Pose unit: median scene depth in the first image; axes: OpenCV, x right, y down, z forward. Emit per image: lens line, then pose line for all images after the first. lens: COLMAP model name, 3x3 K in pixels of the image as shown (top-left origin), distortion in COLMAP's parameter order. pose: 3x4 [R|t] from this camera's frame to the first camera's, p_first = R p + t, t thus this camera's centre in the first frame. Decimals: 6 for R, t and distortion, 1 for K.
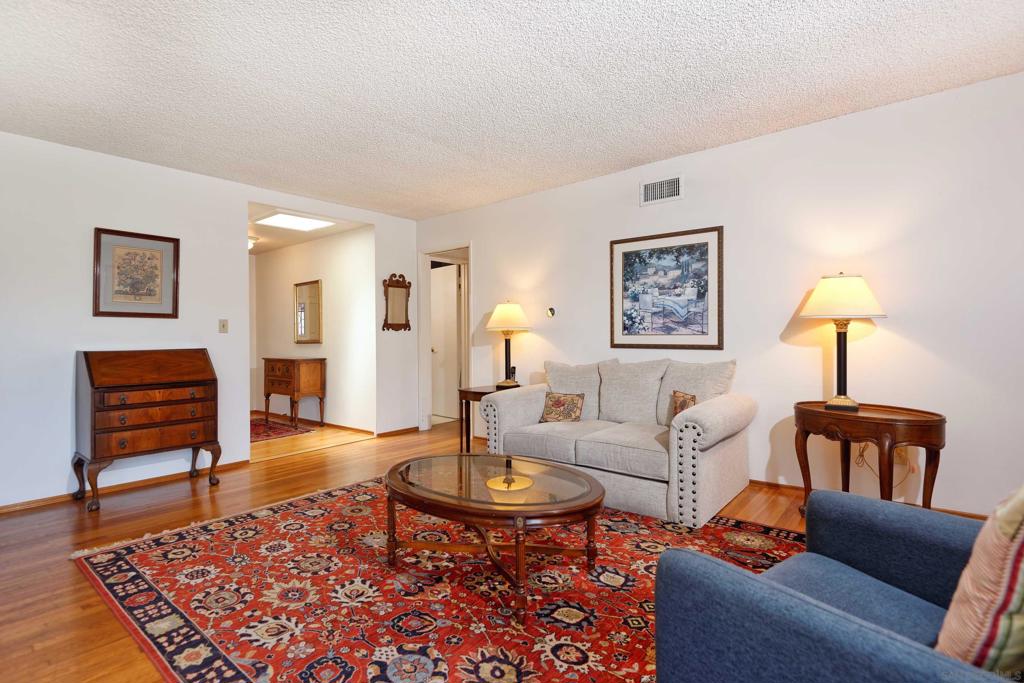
lens RADIAL K [[494.5, 0, 516.2], [0, 494.5, 337.3], [0, 0, 1]] dist [-0.004524, -0.001069]
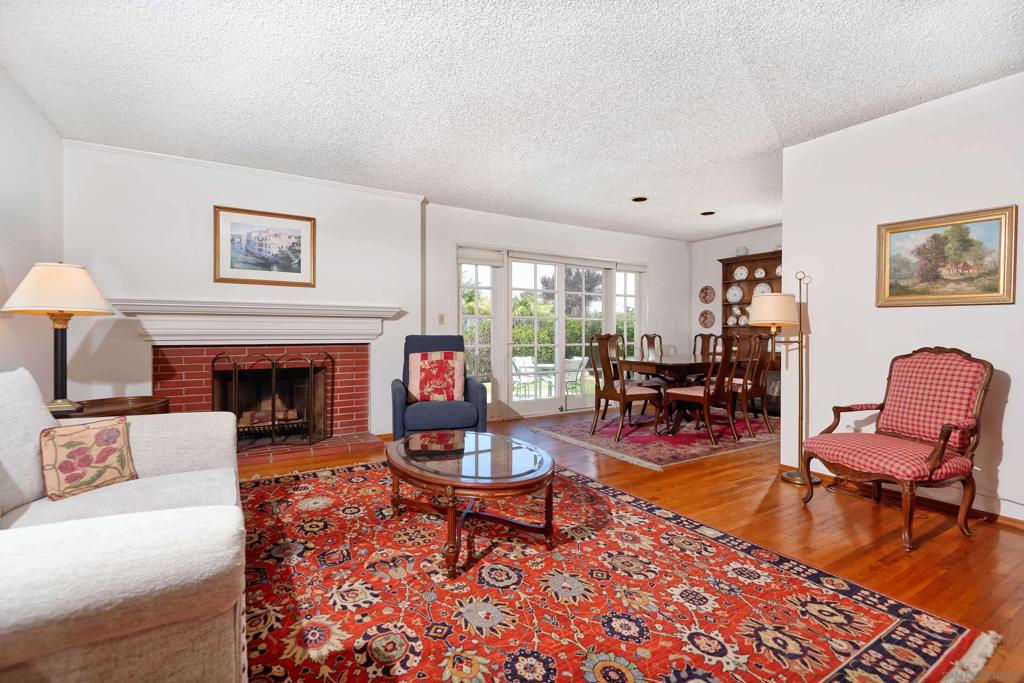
lens RADIAL K [[470.0, 0, 514.6], [0, 470.0, 334.4], [0, 0, 1]] dist [-0.002914, -0.001737]
pose [[-0.943793, 0.012269, 0.330309, -0.516035], [0.013494, 0.999908, 0.001416, 0.012137], [-0.330261, 0.005793, -0.943872, 1.955416]]
